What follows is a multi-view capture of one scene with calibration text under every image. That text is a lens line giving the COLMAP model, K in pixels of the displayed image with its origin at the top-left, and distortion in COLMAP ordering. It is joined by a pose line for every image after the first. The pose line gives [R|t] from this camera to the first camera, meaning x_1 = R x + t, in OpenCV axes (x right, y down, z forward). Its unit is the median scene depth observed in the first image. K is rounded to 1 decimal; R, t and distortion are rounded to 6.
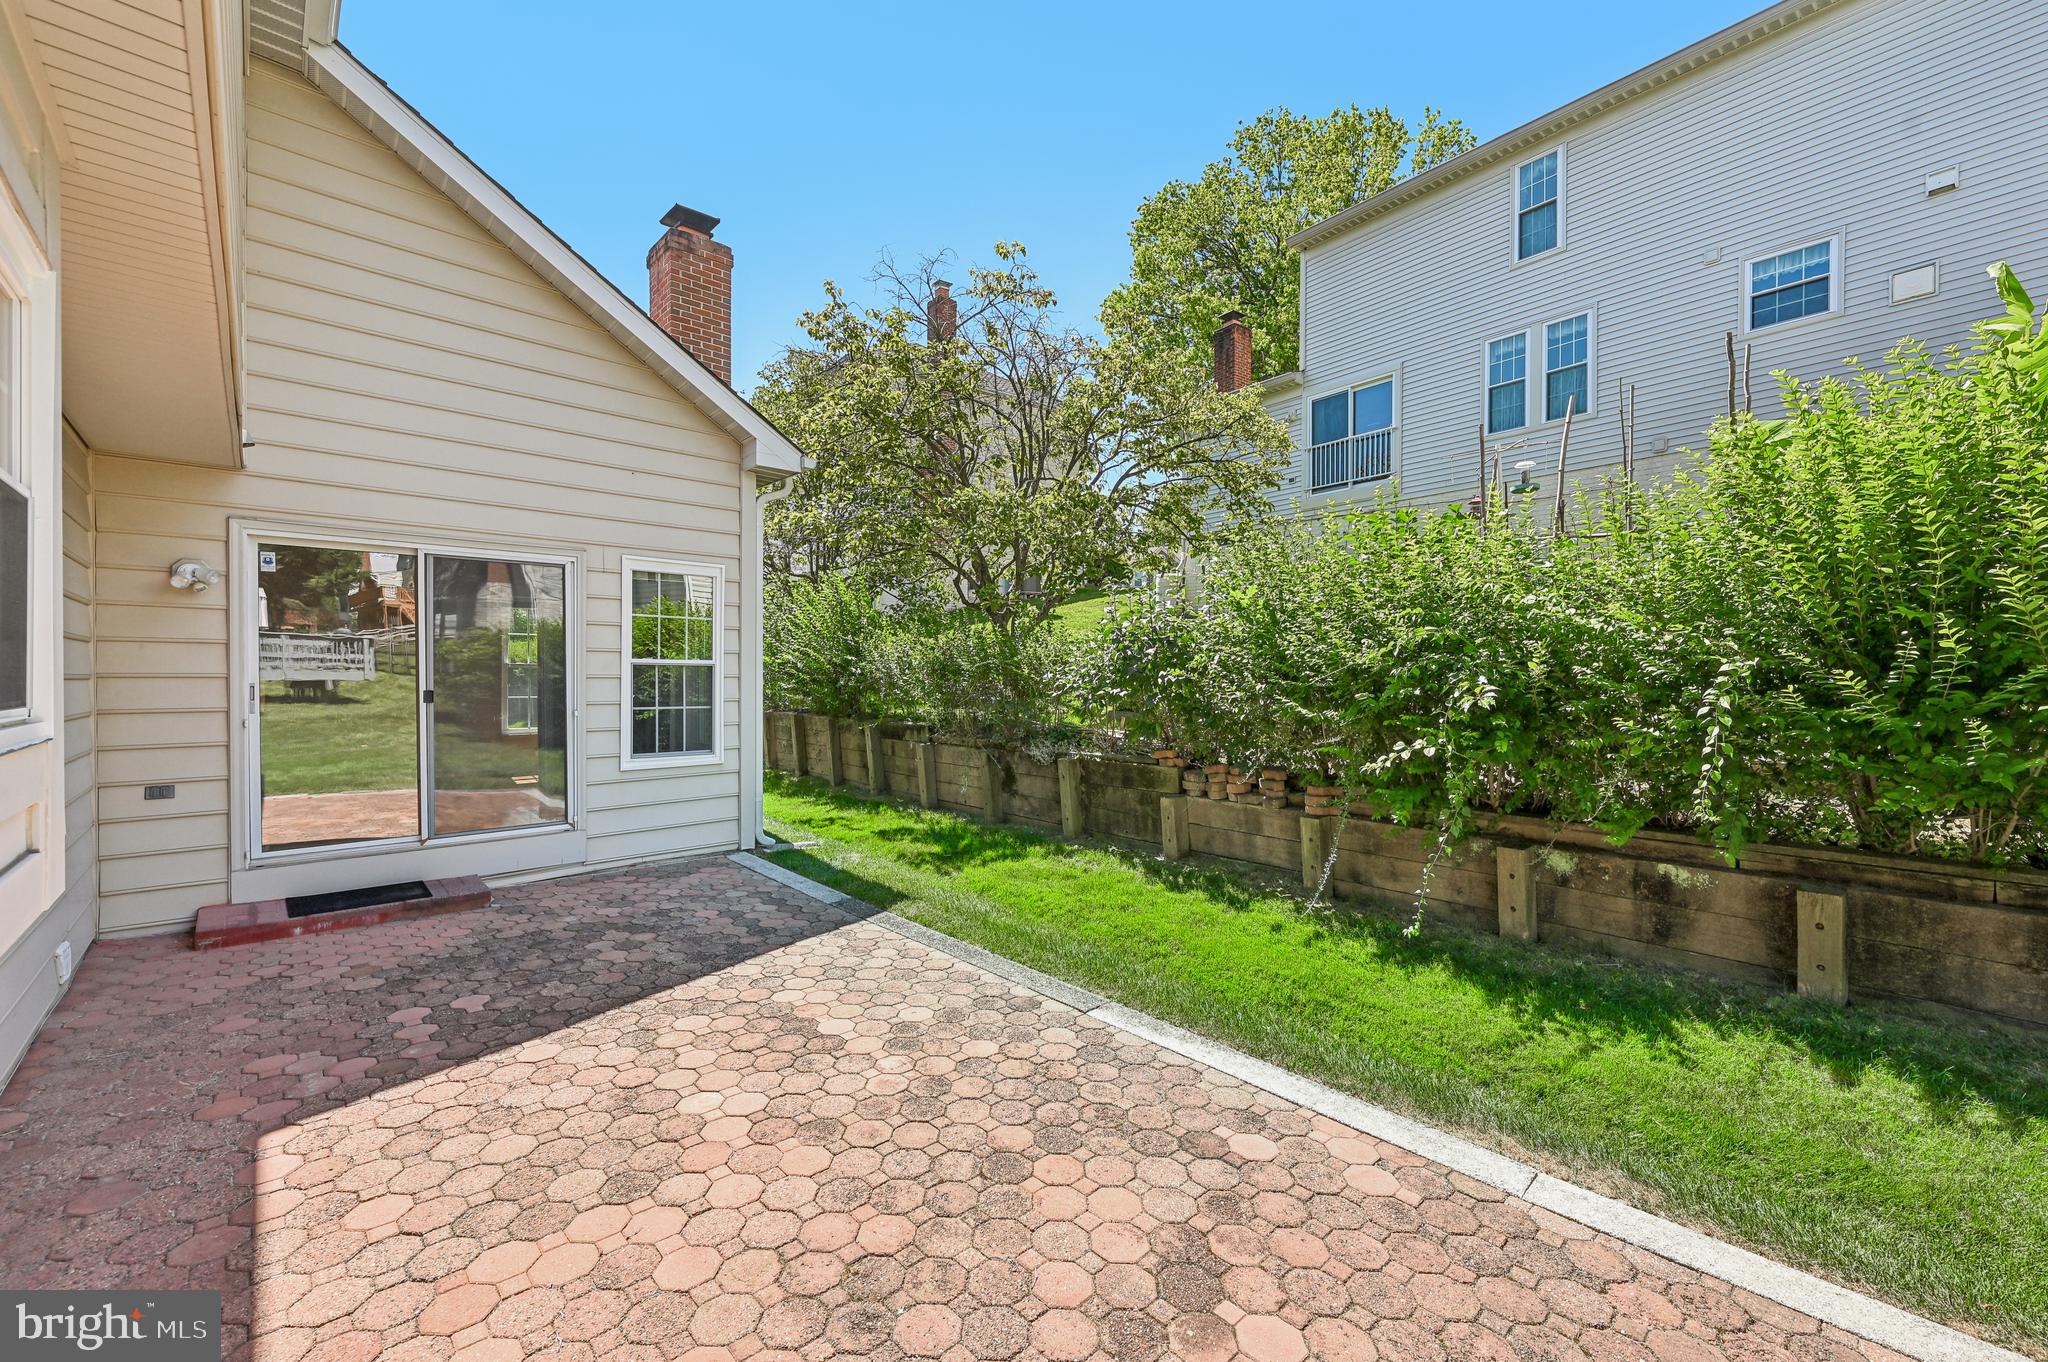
lens RADIAL K [[825.3, 0, 1030.9], [0, 825.3, 684.9], [0, 0, 1]] dist [-0.000333, -0.000216]
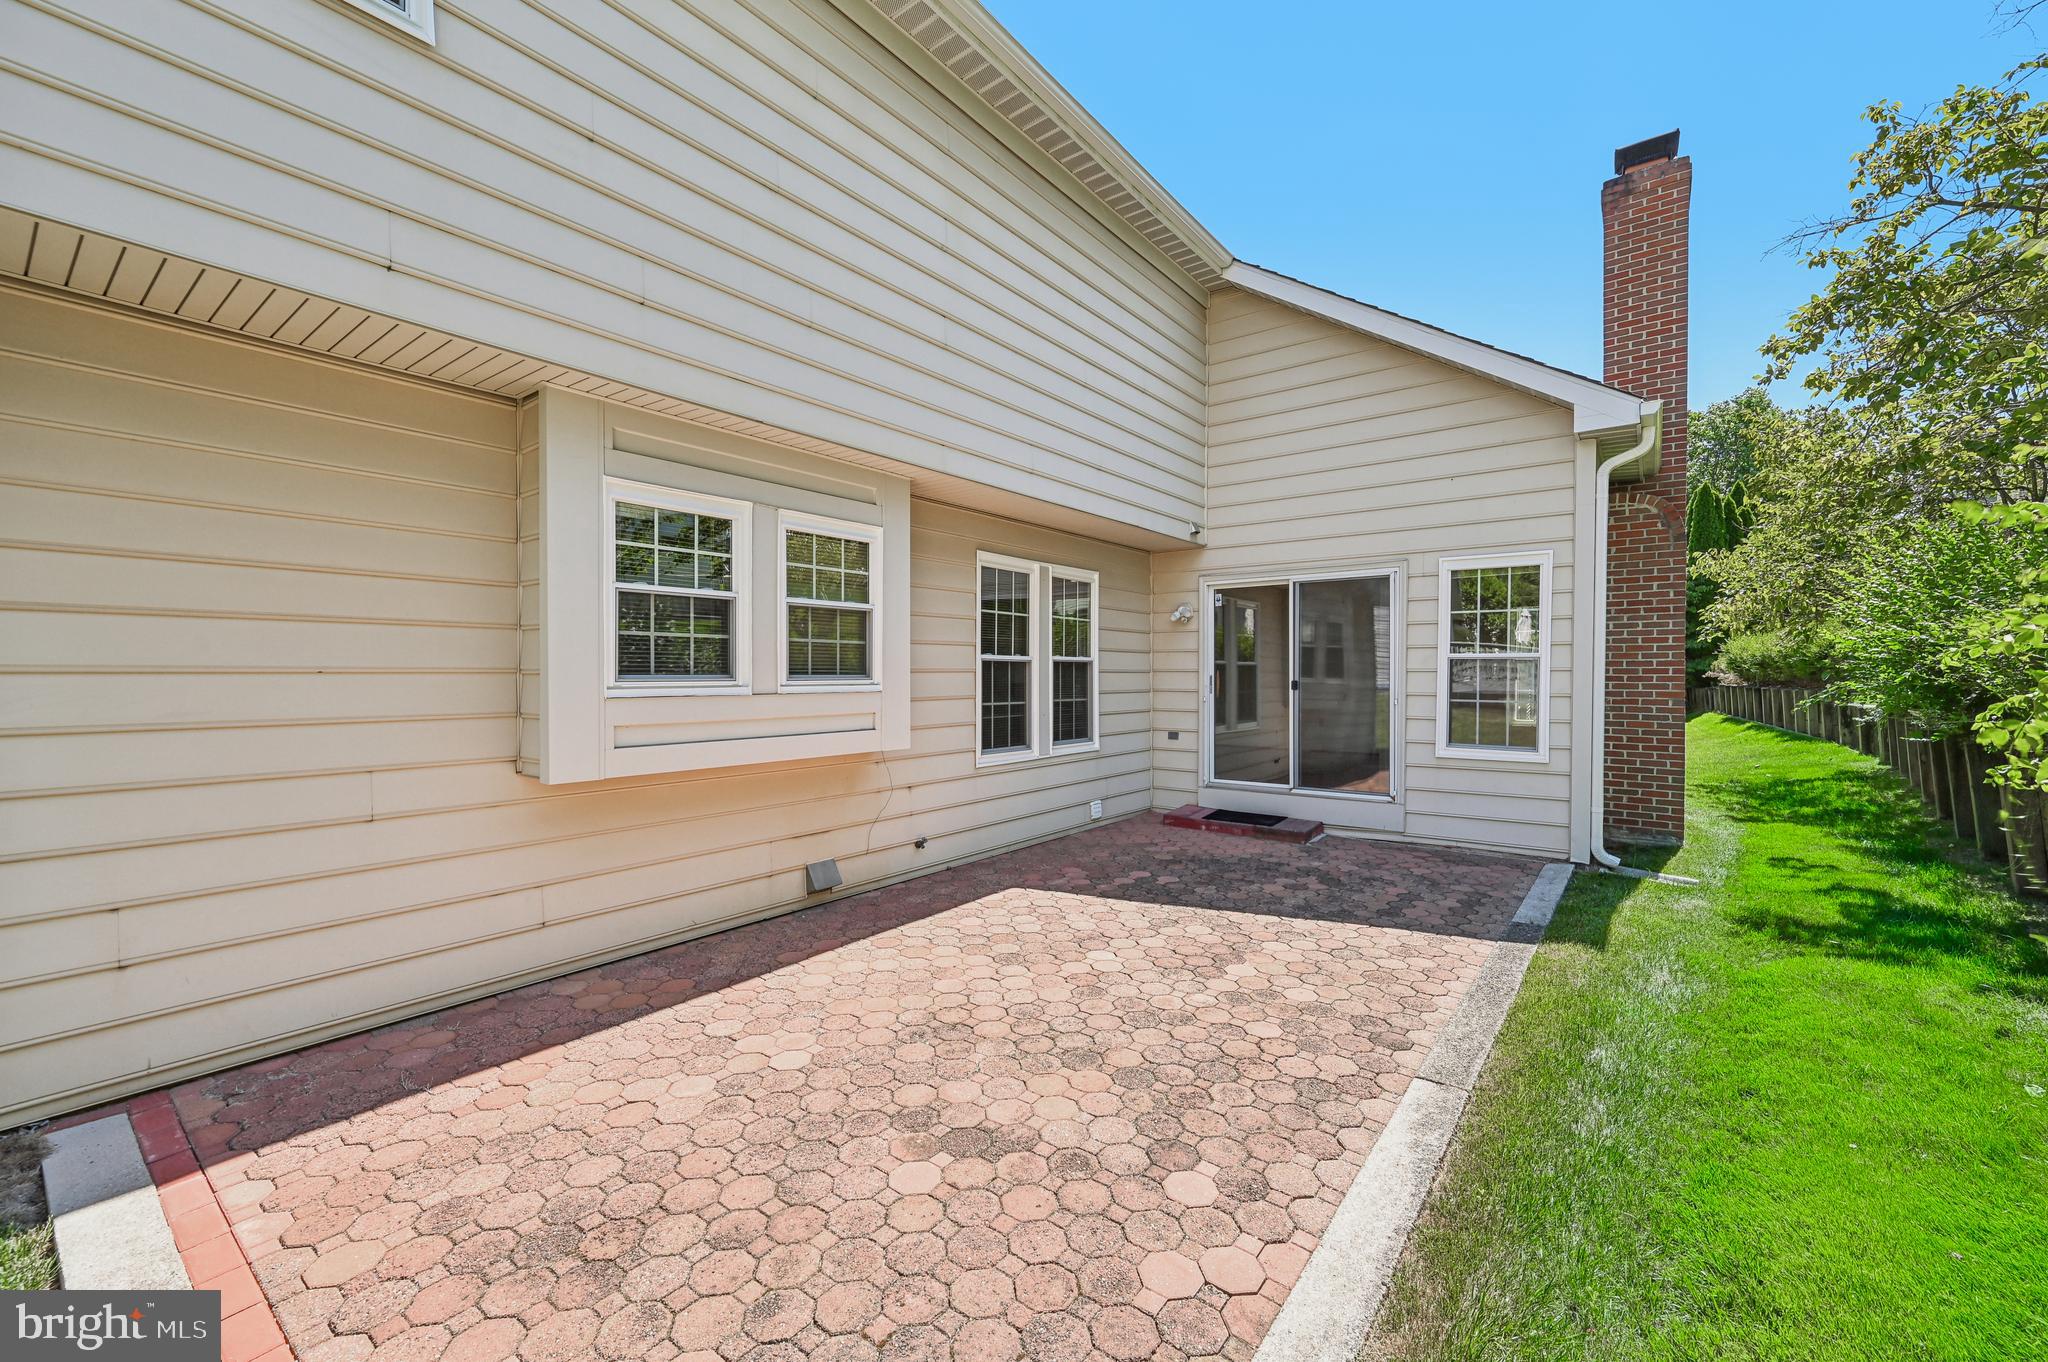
lens RADIAL K [[825.3, 0, 1031.4], [0, 825.3, 678.0], [0, 0, 1]] dist [-0.000333, -0.000216]
pose [[0.164522, 0.004818, -0.986362, 0.895438], [-0.009354, 0.999951, 0.003324, 0.002580], [0.986329, 0.008679, 0.164559, 0.538802]]
